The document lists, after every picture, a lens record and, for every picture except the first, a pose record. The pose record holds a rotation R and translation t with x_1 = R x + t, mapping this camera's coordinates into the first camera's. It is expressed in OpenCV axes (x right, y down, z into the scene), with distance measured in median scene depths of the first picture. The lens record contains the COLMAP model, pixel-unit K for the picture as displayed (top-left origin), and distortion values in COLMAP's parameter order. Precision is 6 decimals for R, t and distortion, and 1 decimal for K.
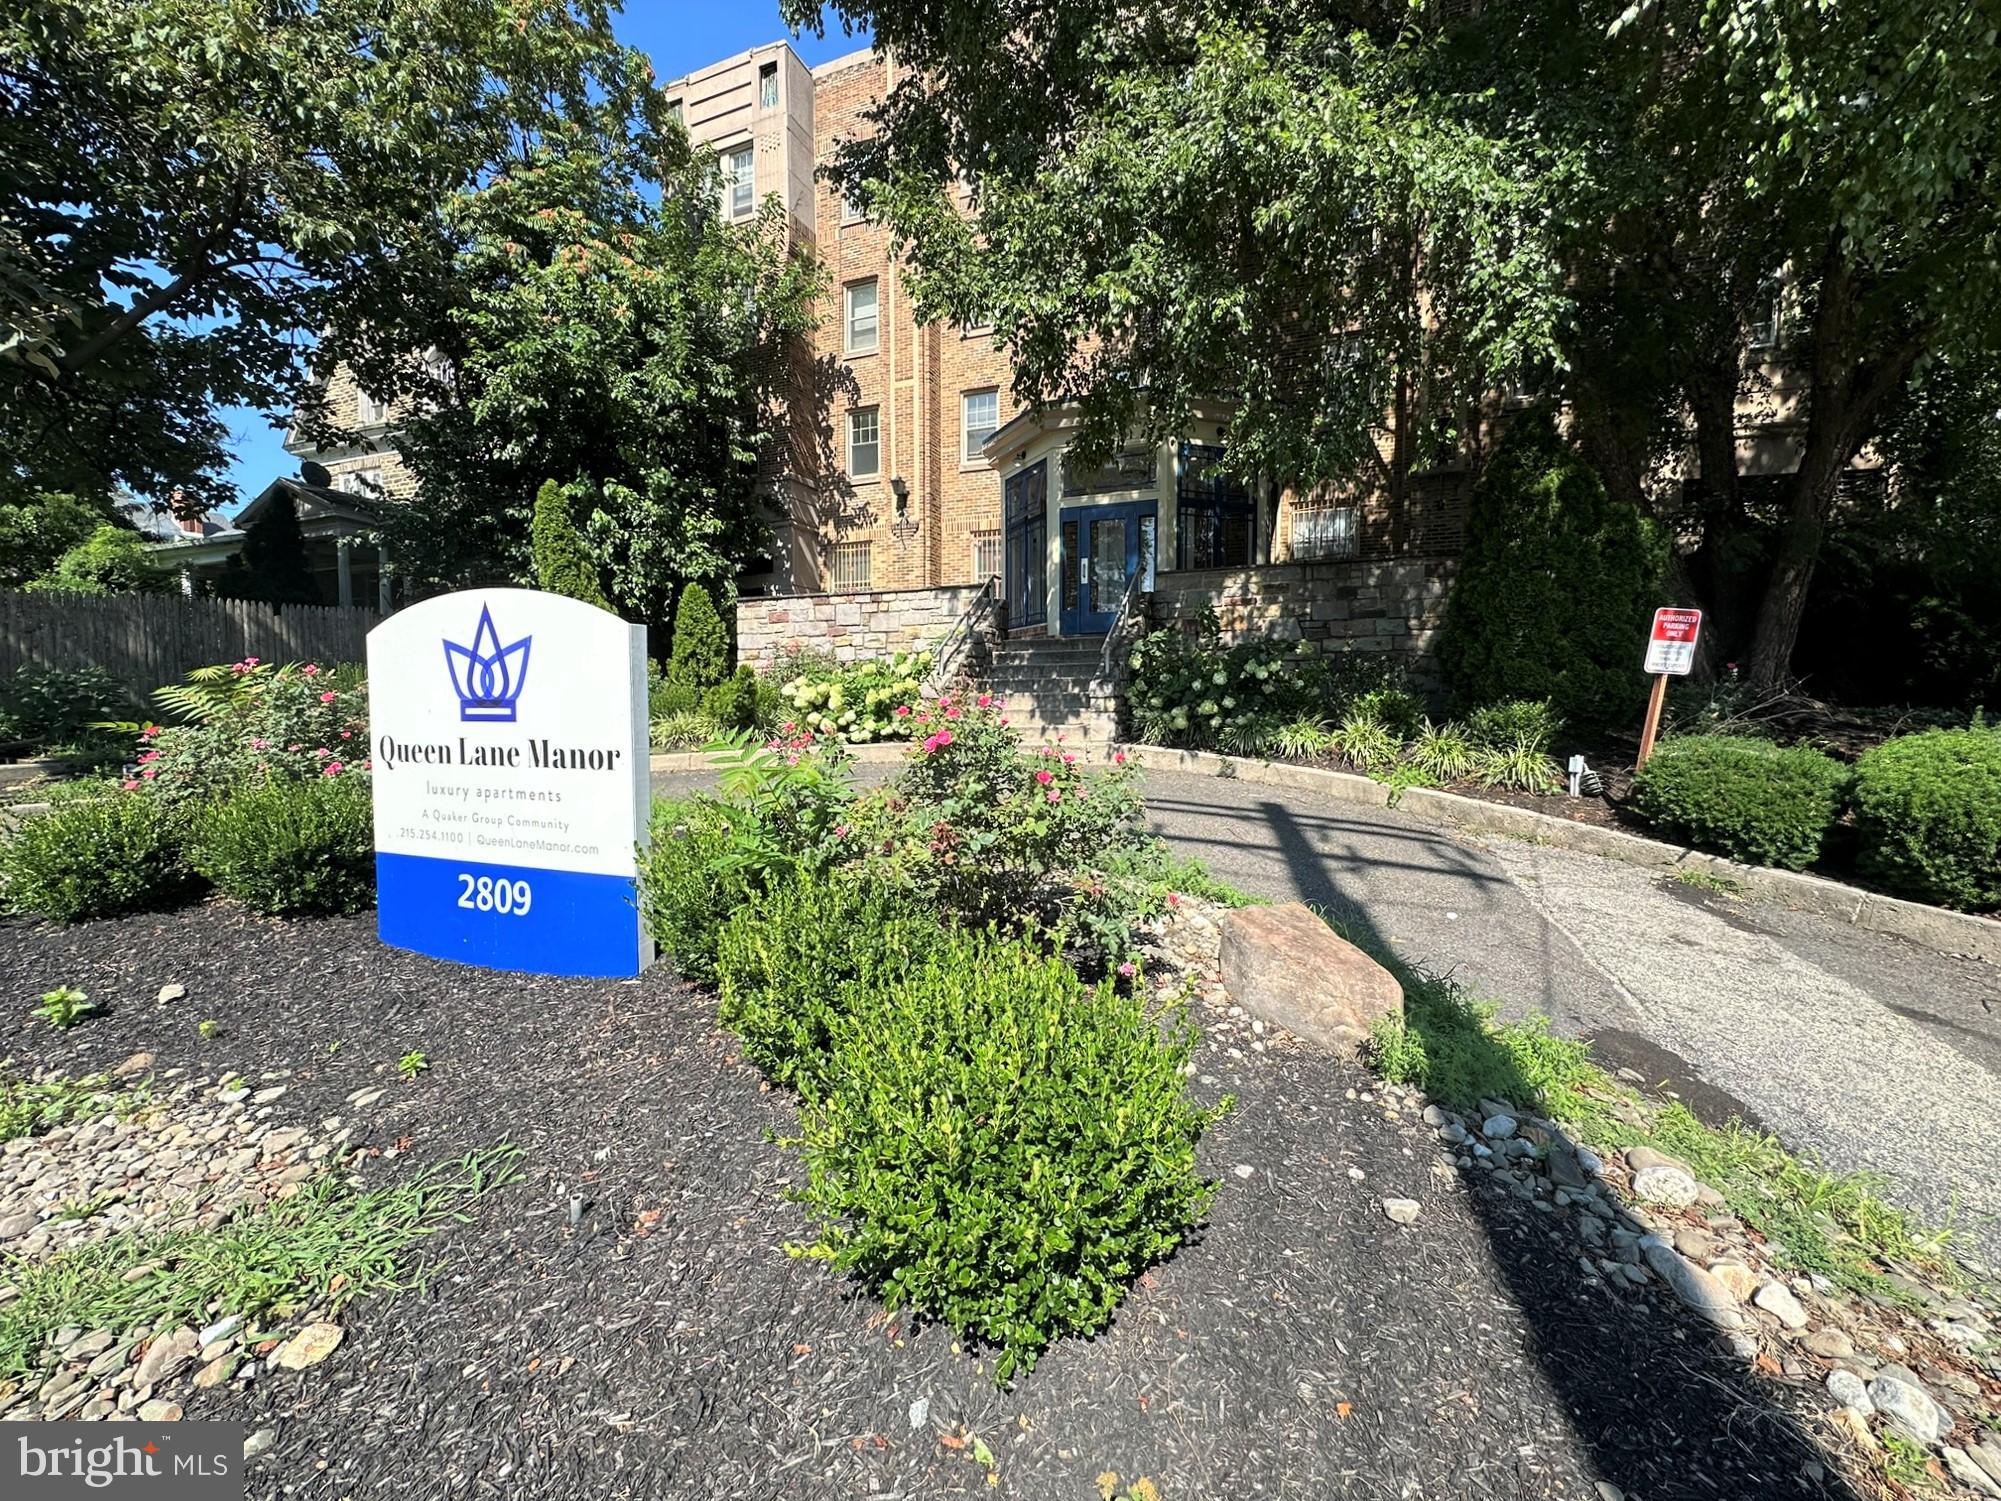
lens RADIAL K [[805.6, 0, 987.8], [0, 805.6, 760.4], [0, 0, 1]] dist [-0.004790, 0.000919]
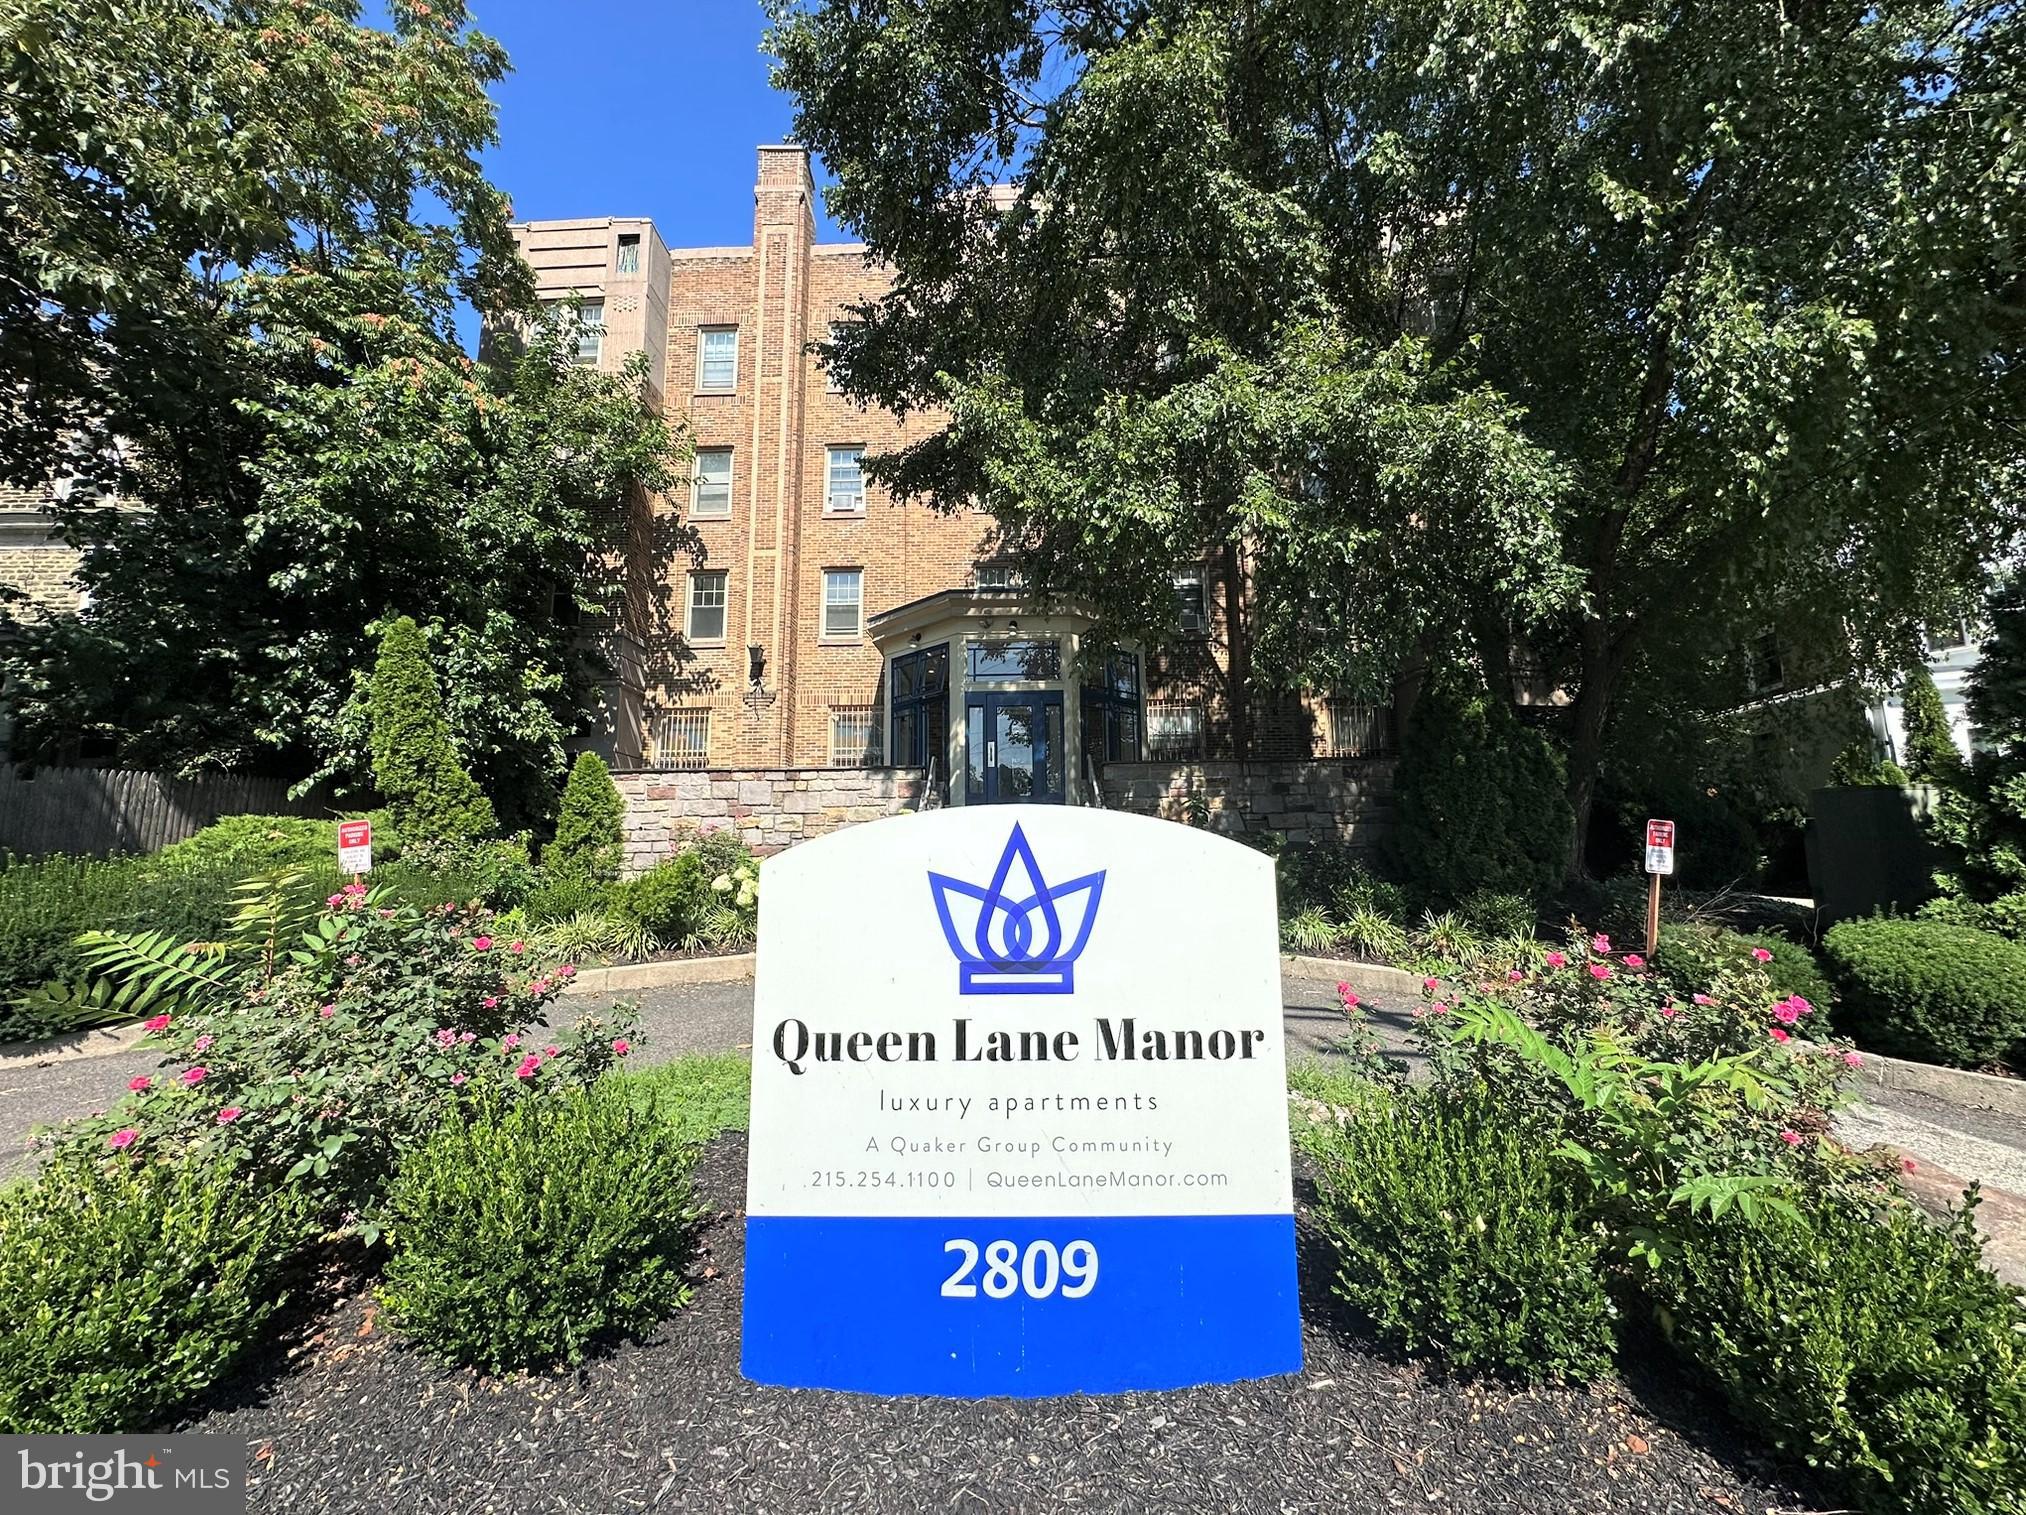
lens RADIAL K [[815.7, 0, 1015.2], [0, 815.7, 761.5], [0, 0, 1]] dist [-0.004790, 0.000919]
pose [[0.939353, 0.039354, 0.340687, -0.243610], [0.032627, 0.978634, -0.203006, -0.028468], [-0.341397, 0.201810, 0.917998, 0.089757]]
